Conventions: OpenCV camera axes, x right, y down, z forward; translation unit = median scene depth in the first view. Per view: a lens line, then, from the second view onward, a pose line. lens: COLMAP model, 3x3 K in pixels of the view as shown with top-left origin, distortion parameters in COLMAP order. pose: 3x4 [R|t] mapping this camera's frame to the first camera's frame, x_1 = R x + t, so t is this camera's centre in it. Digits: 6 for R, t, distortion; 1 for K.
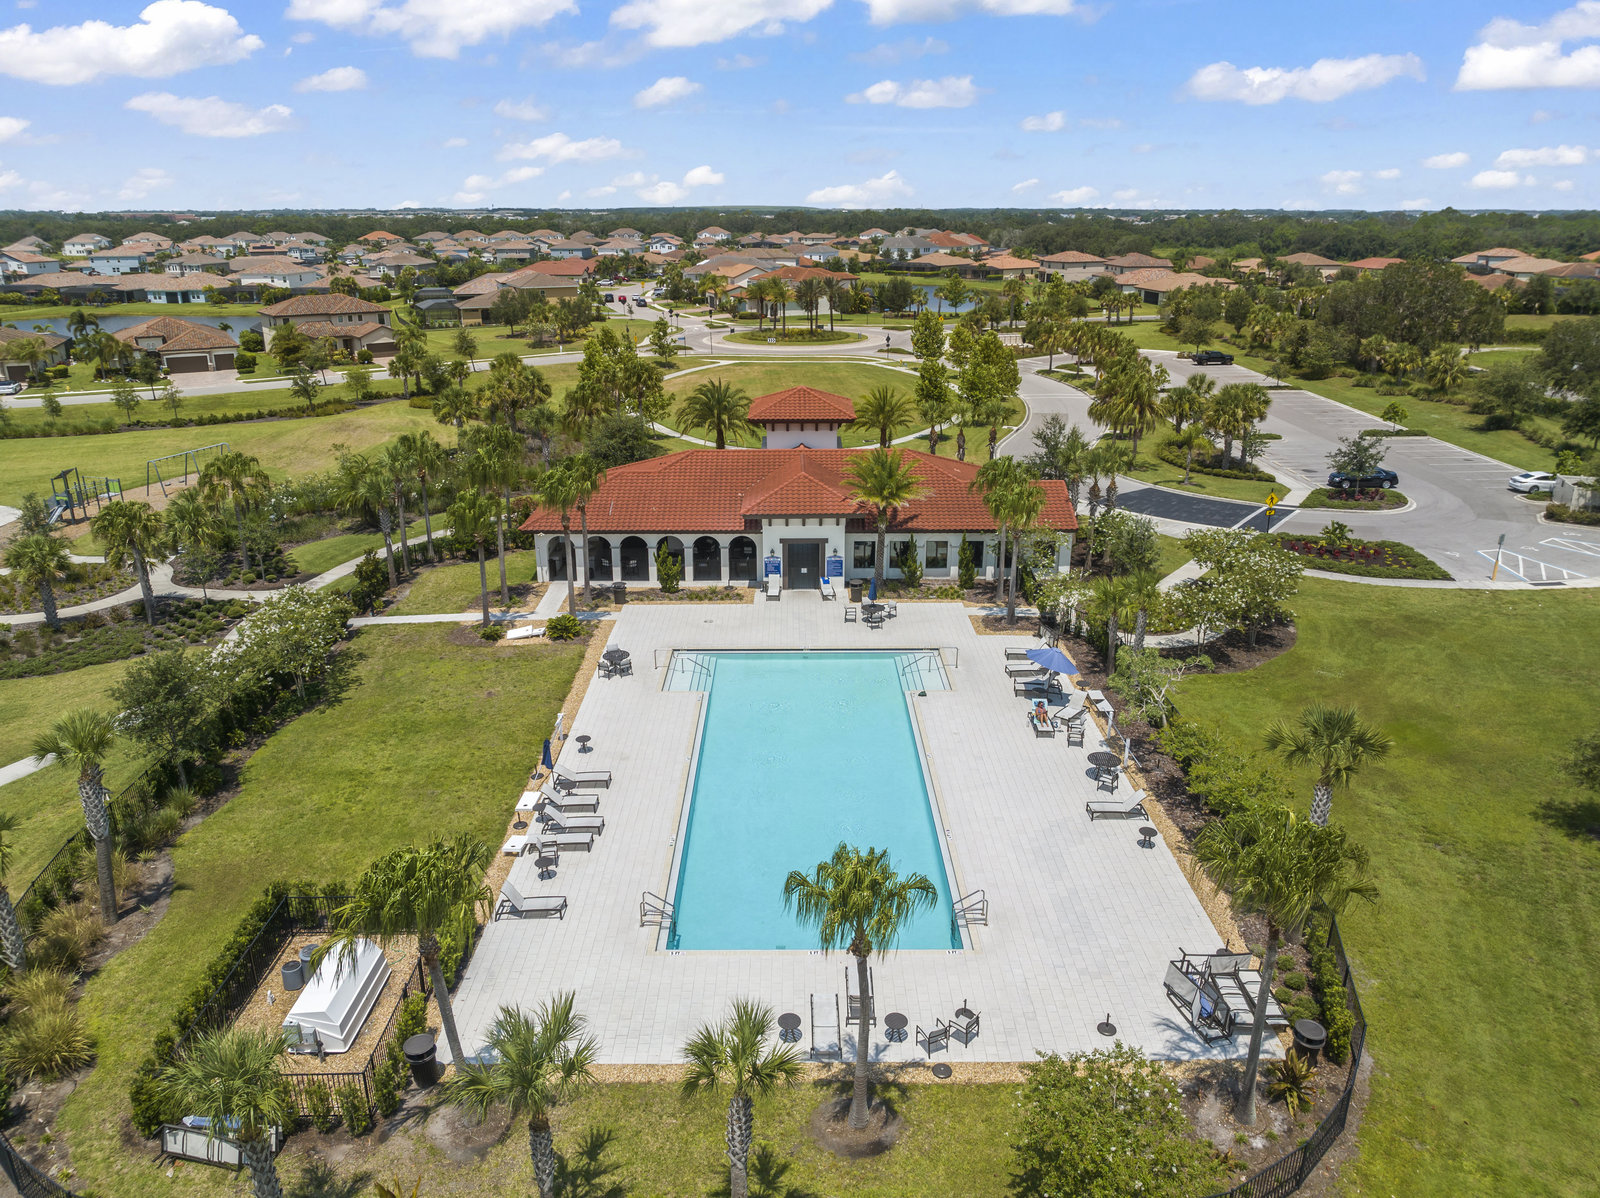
lens RADIAL K [[1133.7, 0, 794.4], [0, 1133.7, 600.2], [0, 0, 1]] dist [-0.015203, 0.001561]
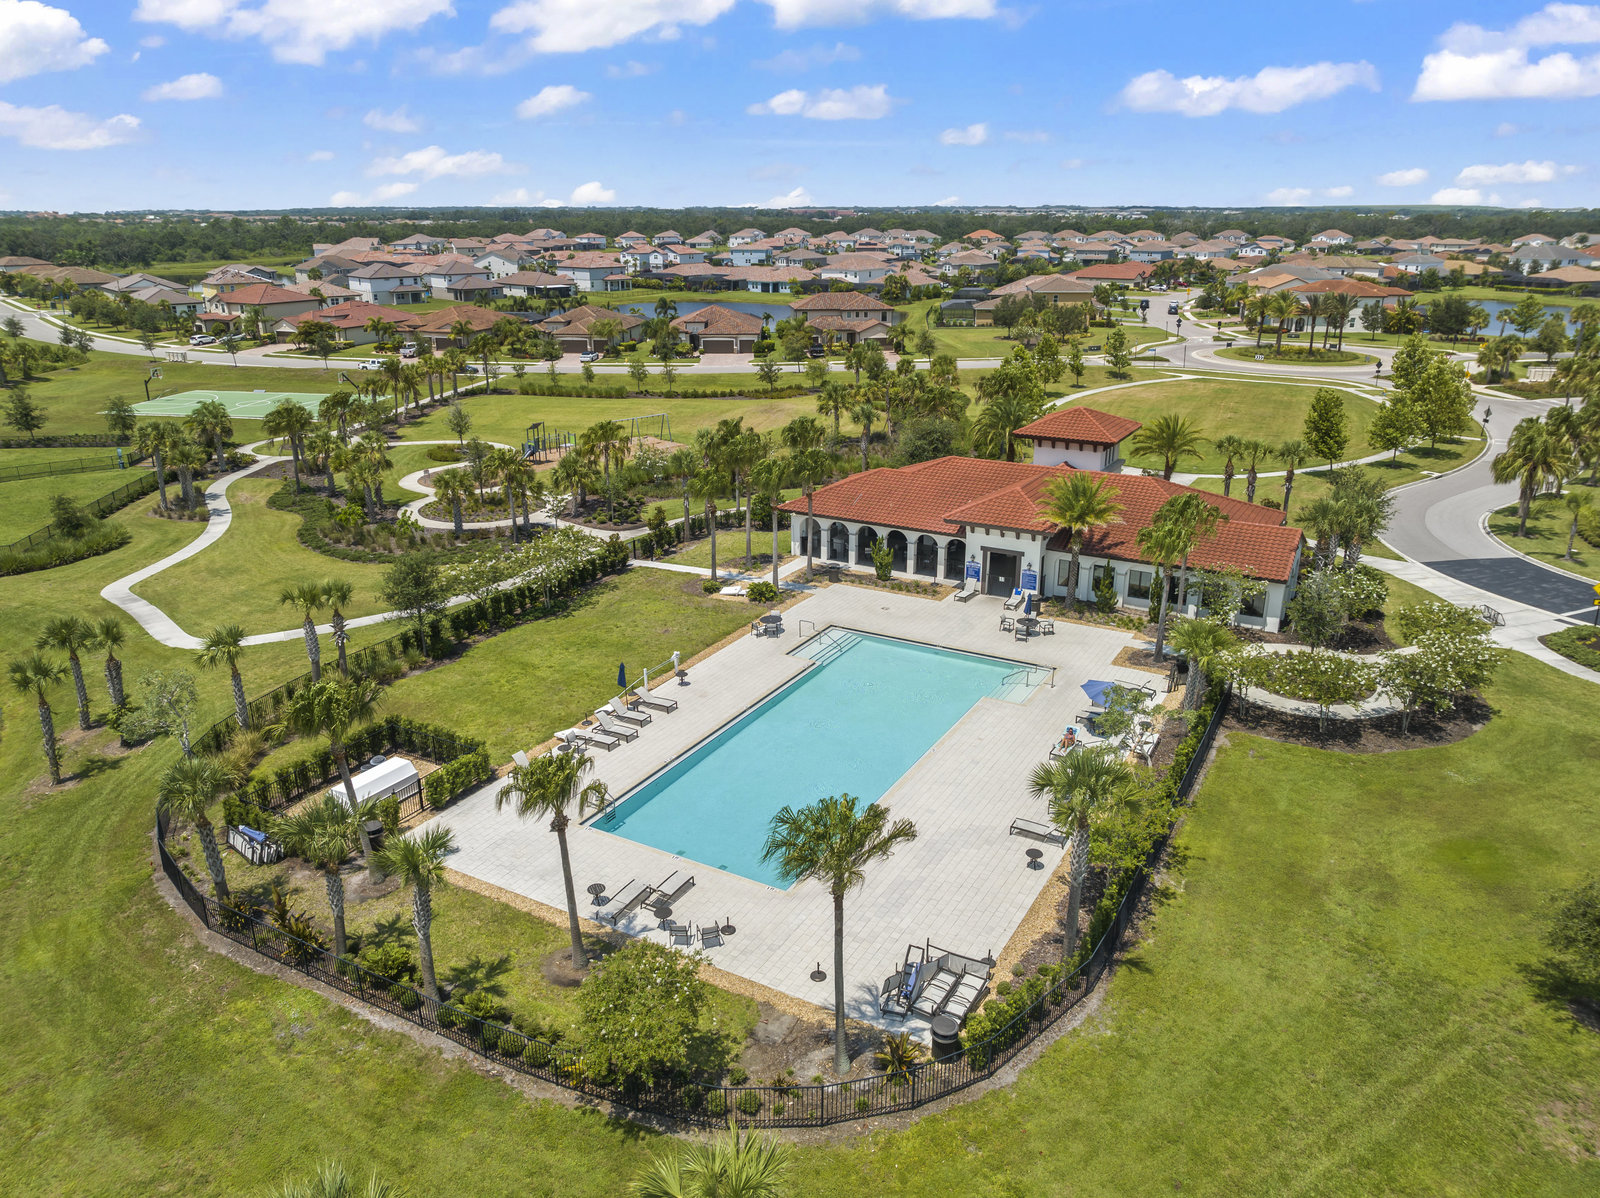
lens RADIAL K [[1133.7, 0, 794.4], [0, 1133.7, 600.2], [0, 0, 1]] dist [-0.015203, 0.001561]
pose [[0.866353, 0.162584, -0.472227, 0.319937], [-0.161453, 0.985932, 0.043244, -0.019929], [0.472615, 0.038778, 0.880415, -0.020609]]
